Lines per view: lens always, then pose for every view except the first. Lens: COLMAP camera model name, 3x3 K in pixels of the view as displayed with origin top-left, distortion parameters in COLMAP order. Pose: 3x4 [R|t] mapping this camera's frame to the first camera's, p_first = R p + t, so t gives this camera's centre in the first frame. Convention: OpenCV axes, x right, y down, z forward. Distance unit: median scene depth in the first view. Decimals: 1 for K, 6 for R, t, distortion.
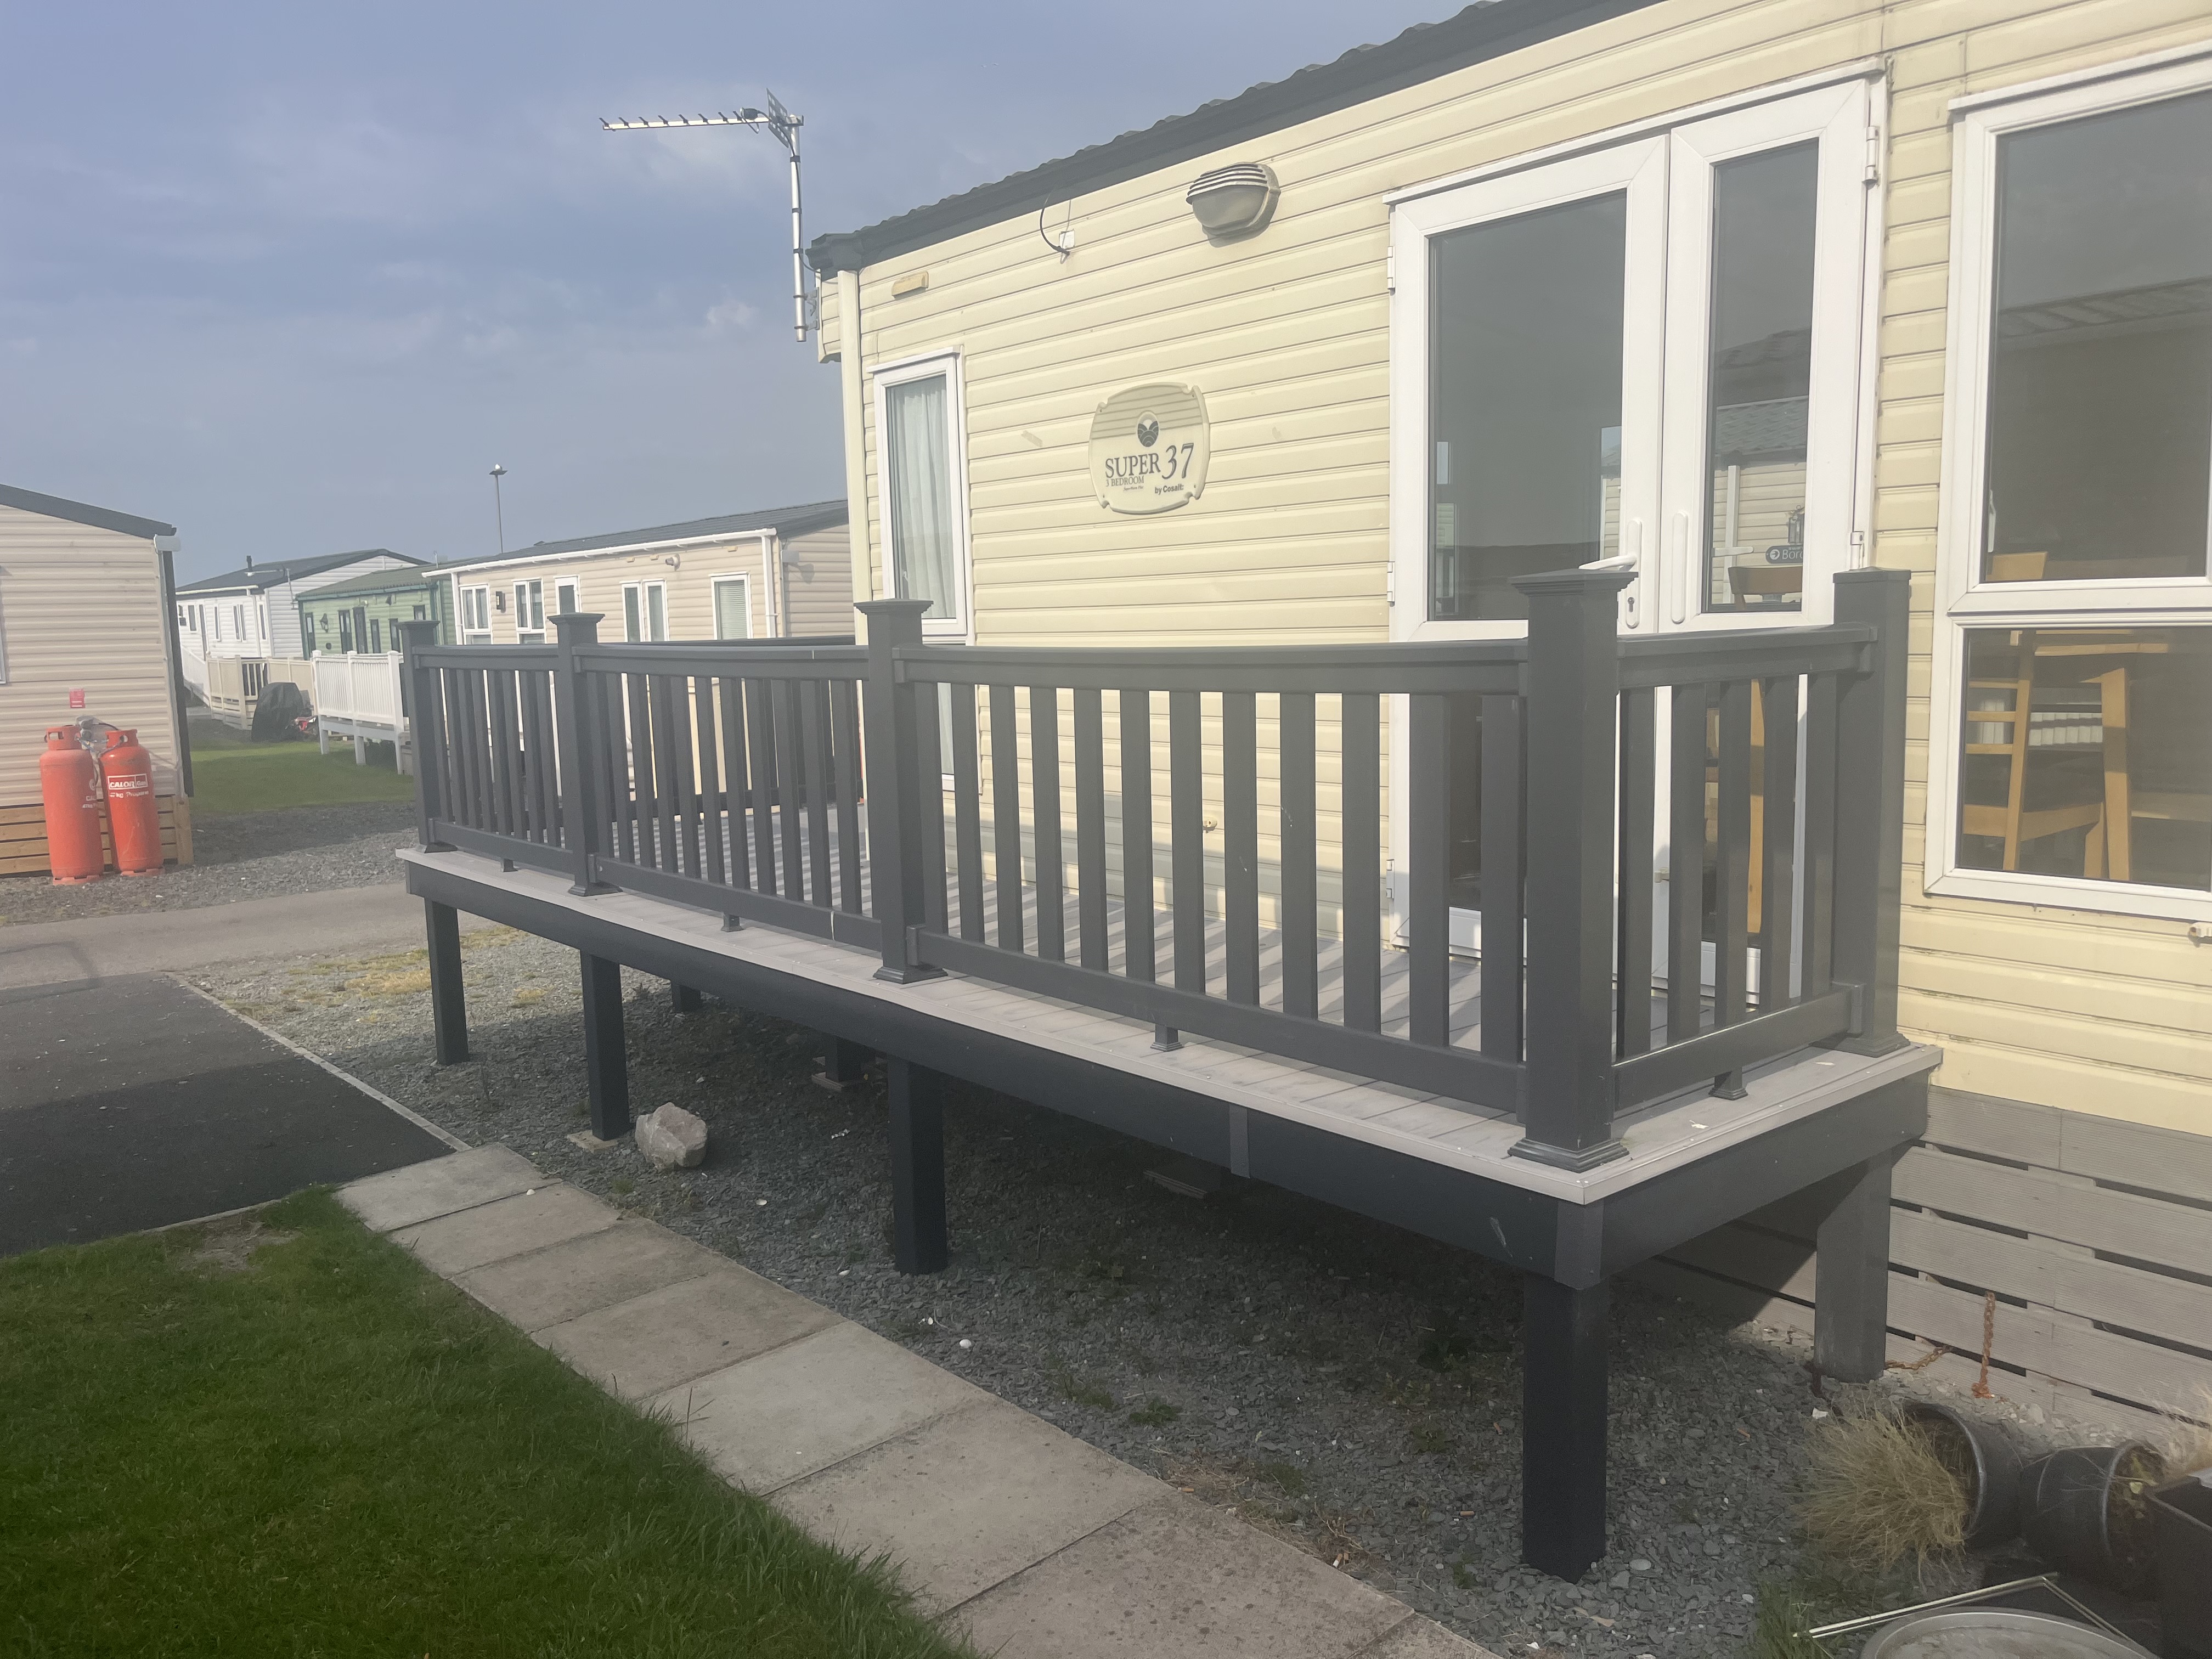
lens RADIAL K [[1691.8, 0, 1106.0], [0, 1691.8, 829.5], [0, 0, 1]] dist [0.058322, -0.080022]
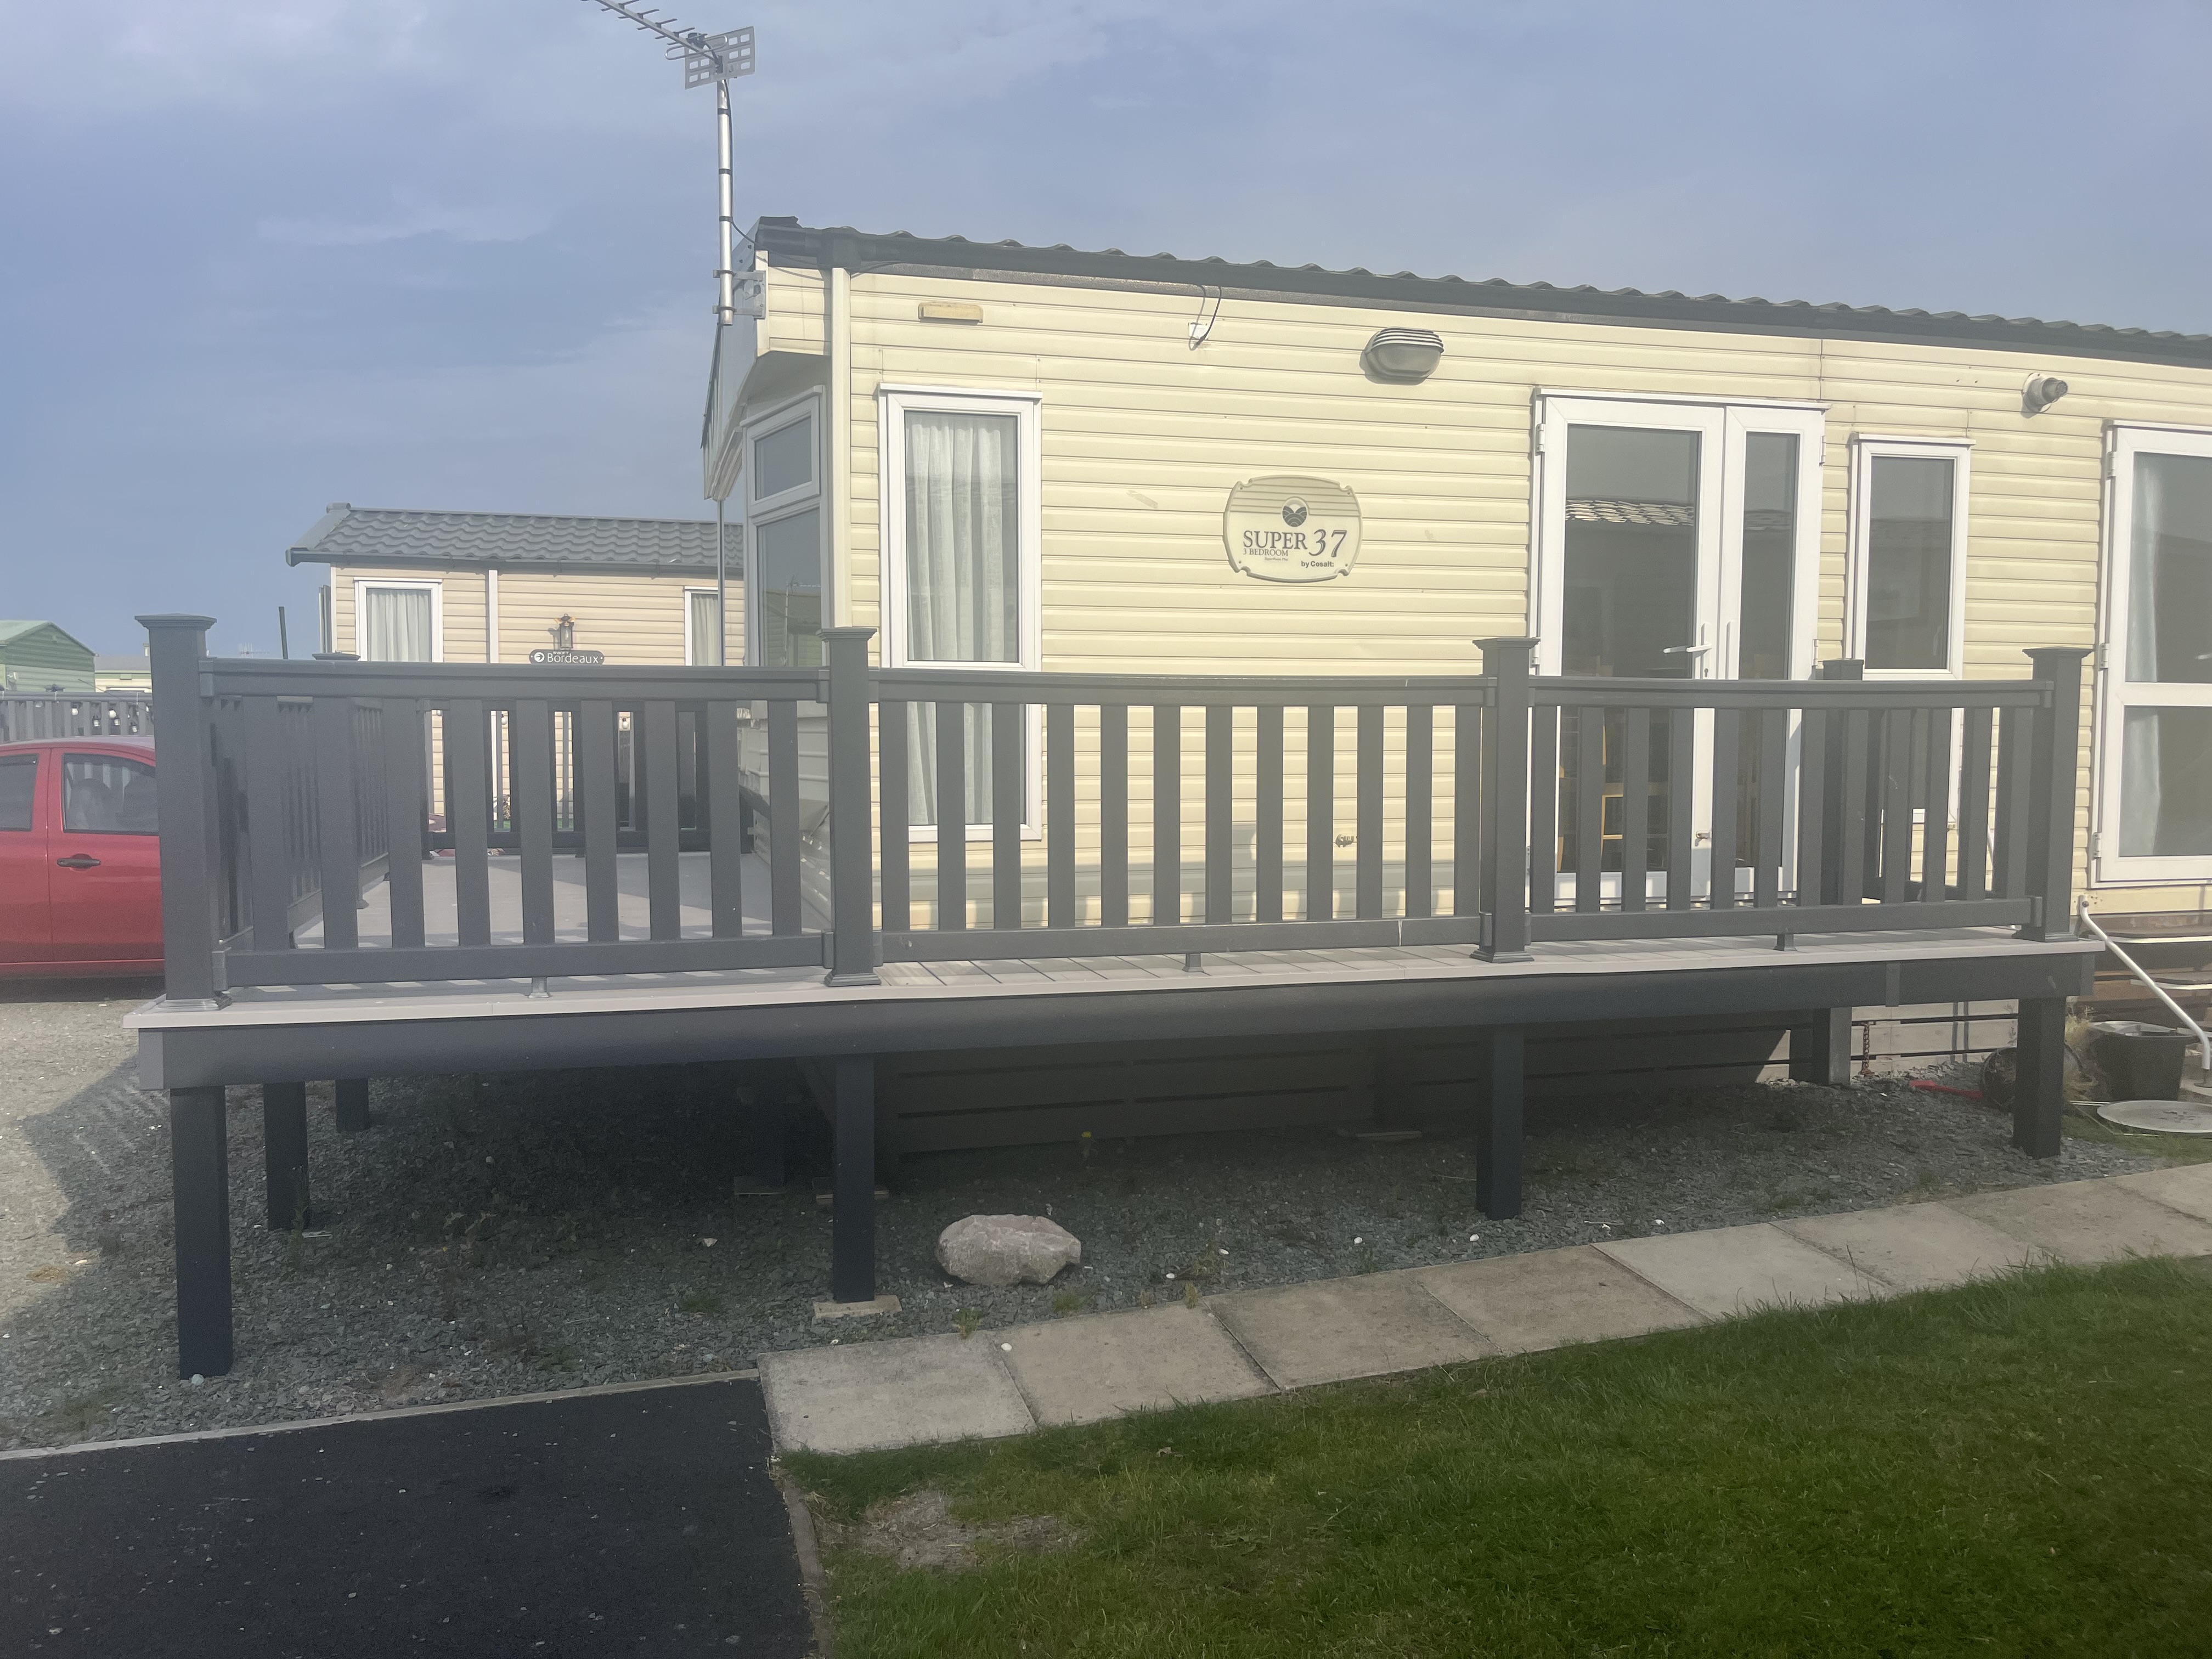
lens RADIAL K [[1690.4, 0, 1107.6], [0, 1690.4, 815.9], [0, 0, 1]] dist [0.044935, -0.004491]
pose [[0.404357, -0.029107, 0.914138, -1.123936], [0.099836, 0.994926, -0.012482, -0.021886], [-0.909136, 0.096311, 0.405211, 0.658585]]
